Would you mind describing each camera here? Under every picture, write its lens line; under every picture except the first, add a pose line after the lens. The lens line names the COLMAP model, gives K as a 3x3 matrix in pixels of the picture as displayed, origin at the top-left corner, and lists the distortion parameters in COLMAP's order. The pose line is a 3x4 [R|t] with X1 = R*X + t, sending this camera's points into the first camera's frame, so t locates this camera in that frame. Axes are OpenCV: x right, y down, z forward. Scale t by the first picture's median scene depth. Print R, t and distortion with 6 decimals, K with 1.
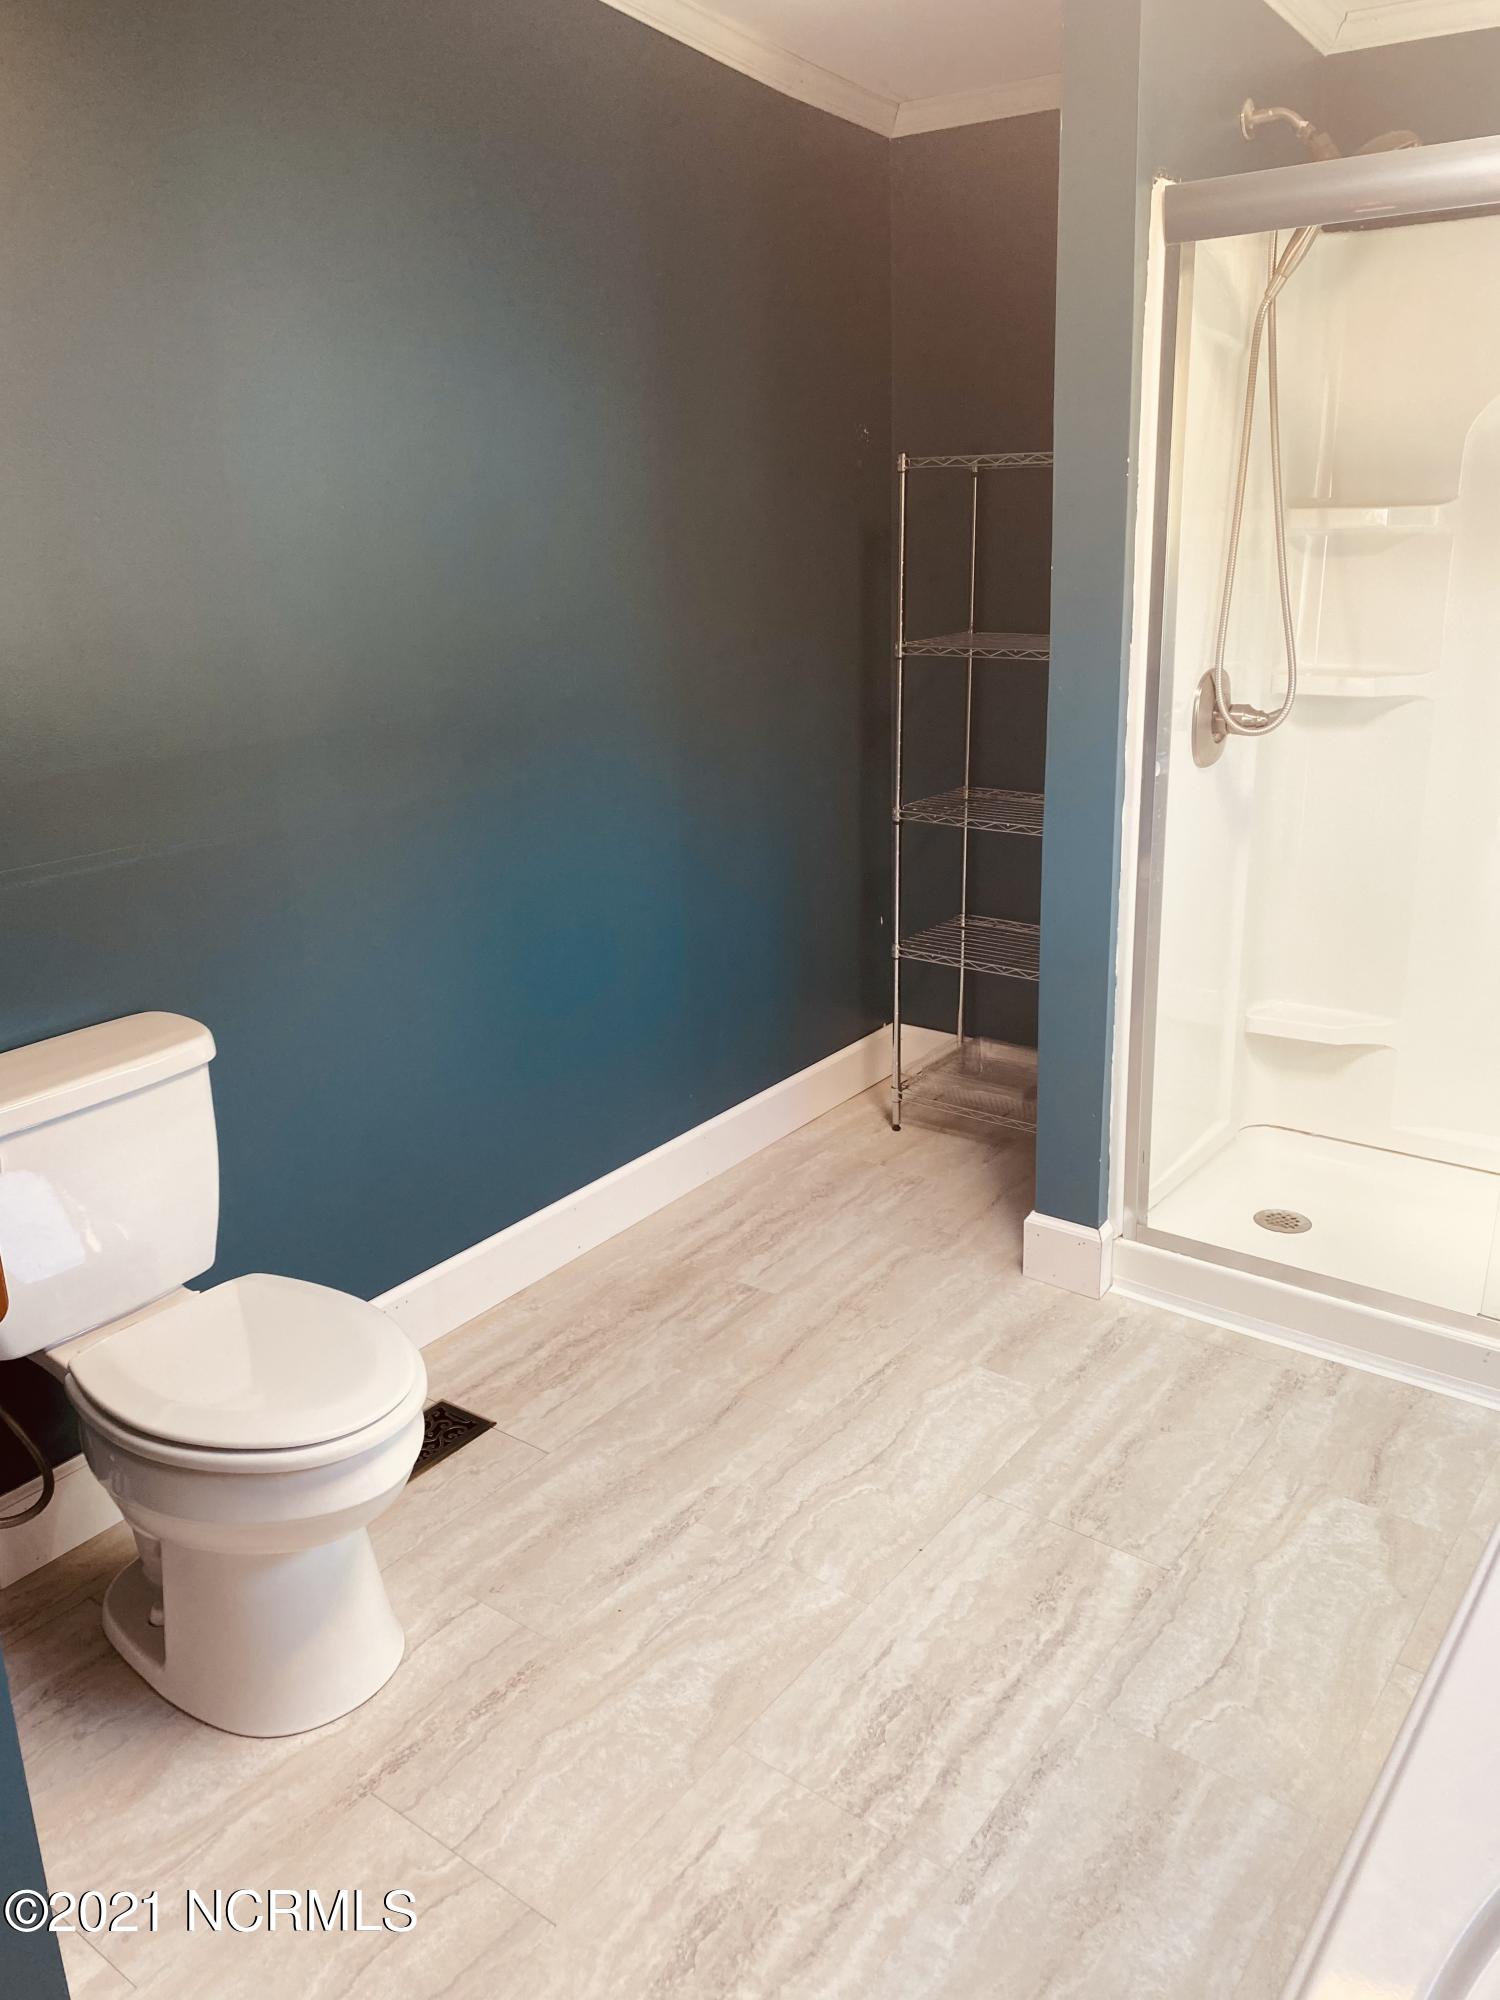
lens RADIAL K [[1542.8, 0, 750.2], [0, 1542.8, 968.3], [0, 0, 1]] dist [0.005449, 0.007000]
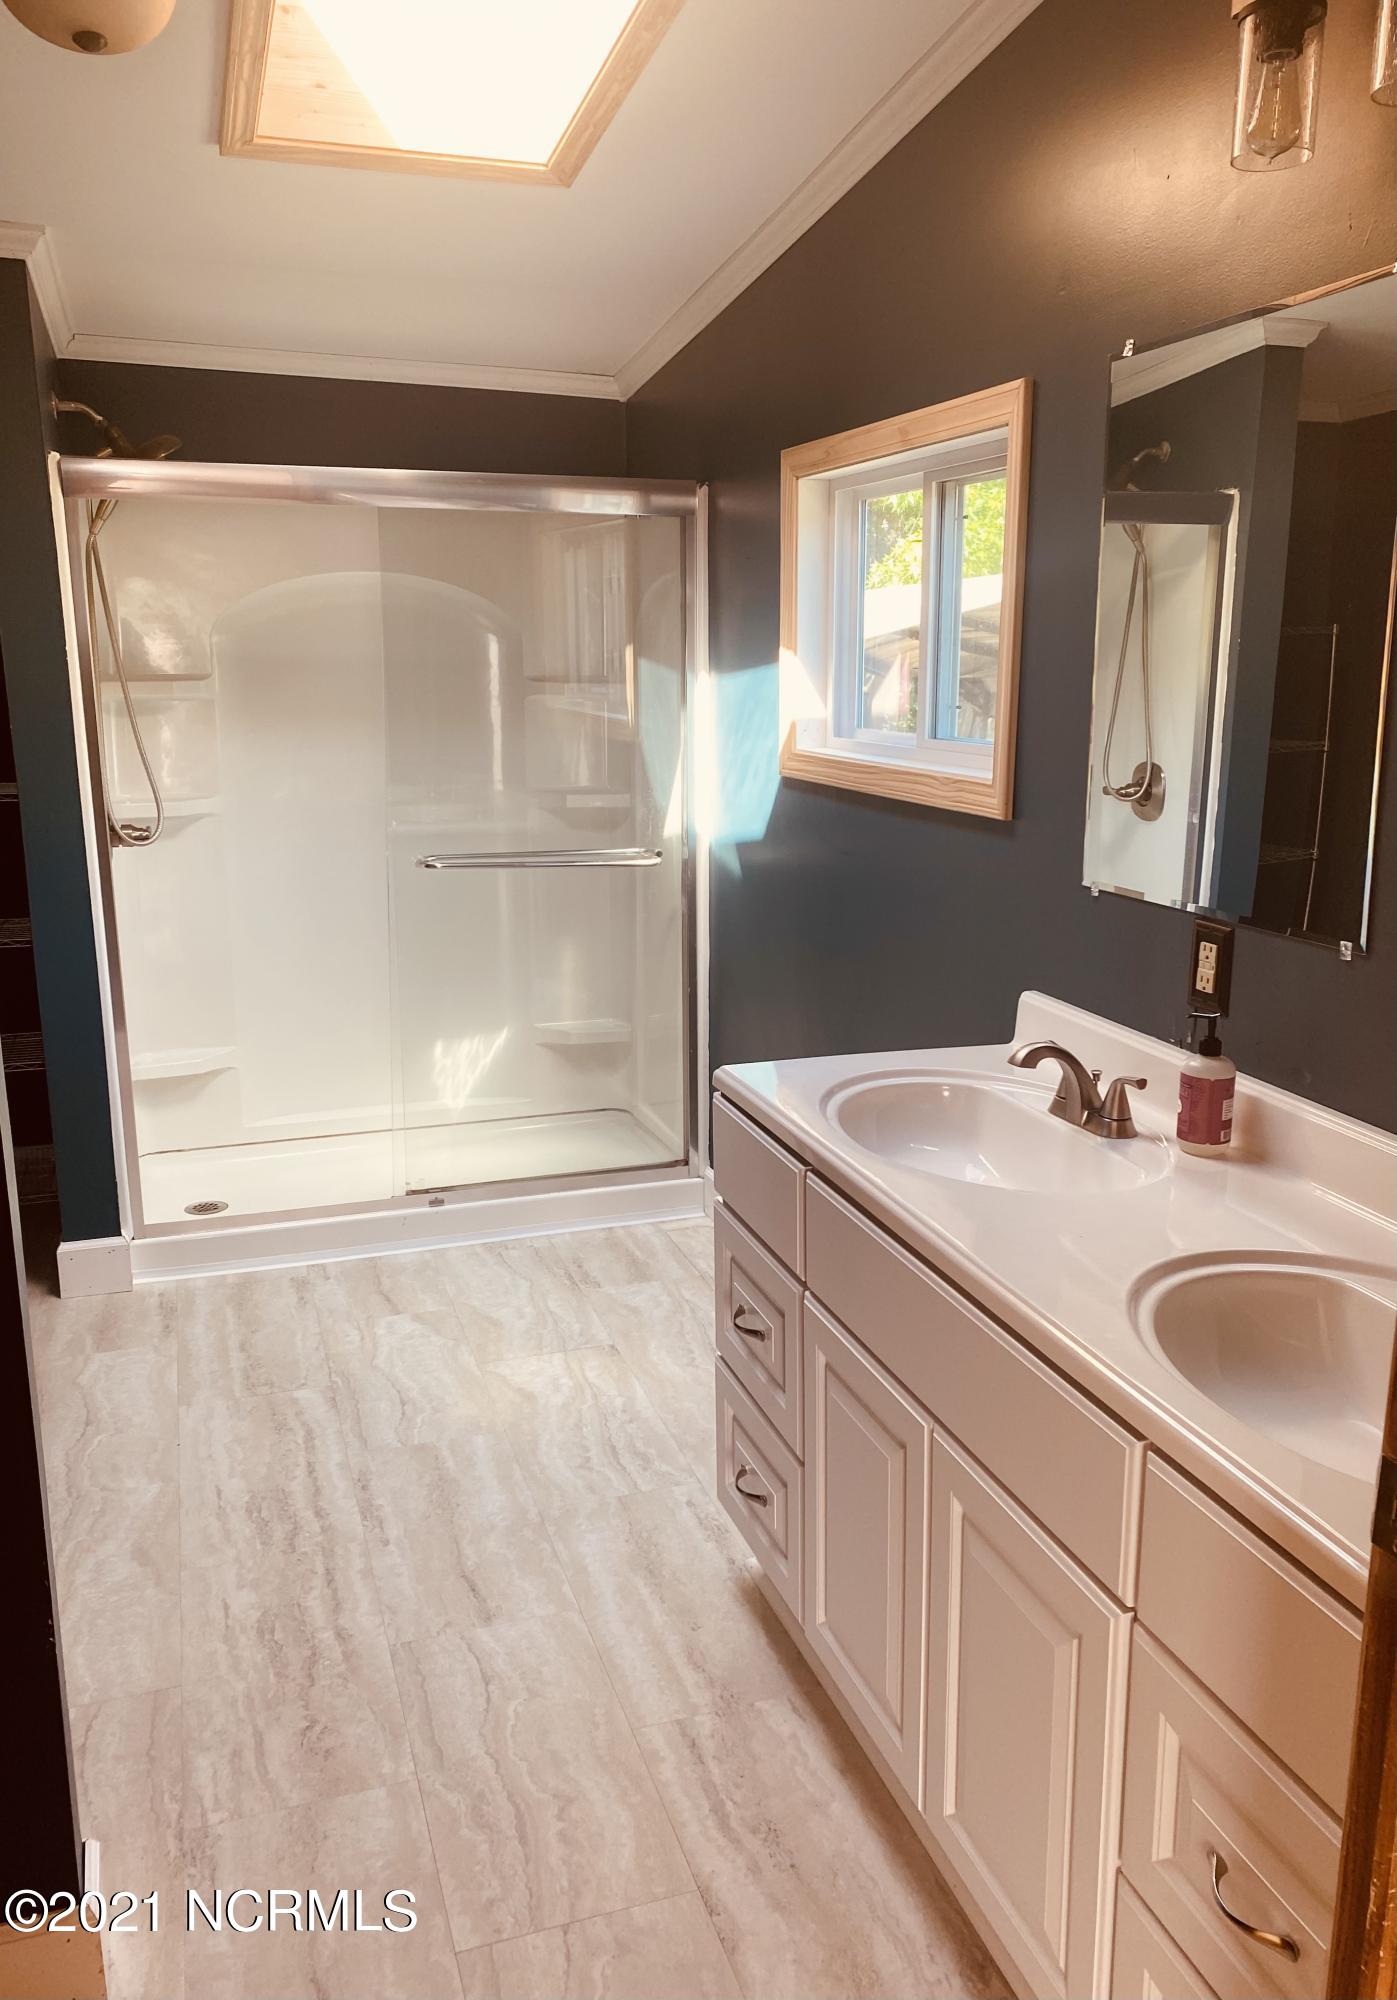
lens RADIAL K [[1575.9, 0, 698.5], [0, 1575.9, 1000.0], [0, 0, 1]] dist [-0.002734, -0.000851]
pose [[0.567506, -0.159166, 0.807839, -0.668504], [0.226728, 0.973415, 0.032512, 0.058015], [-0.791538, 0.164709, 0.588506, -0.222260]]
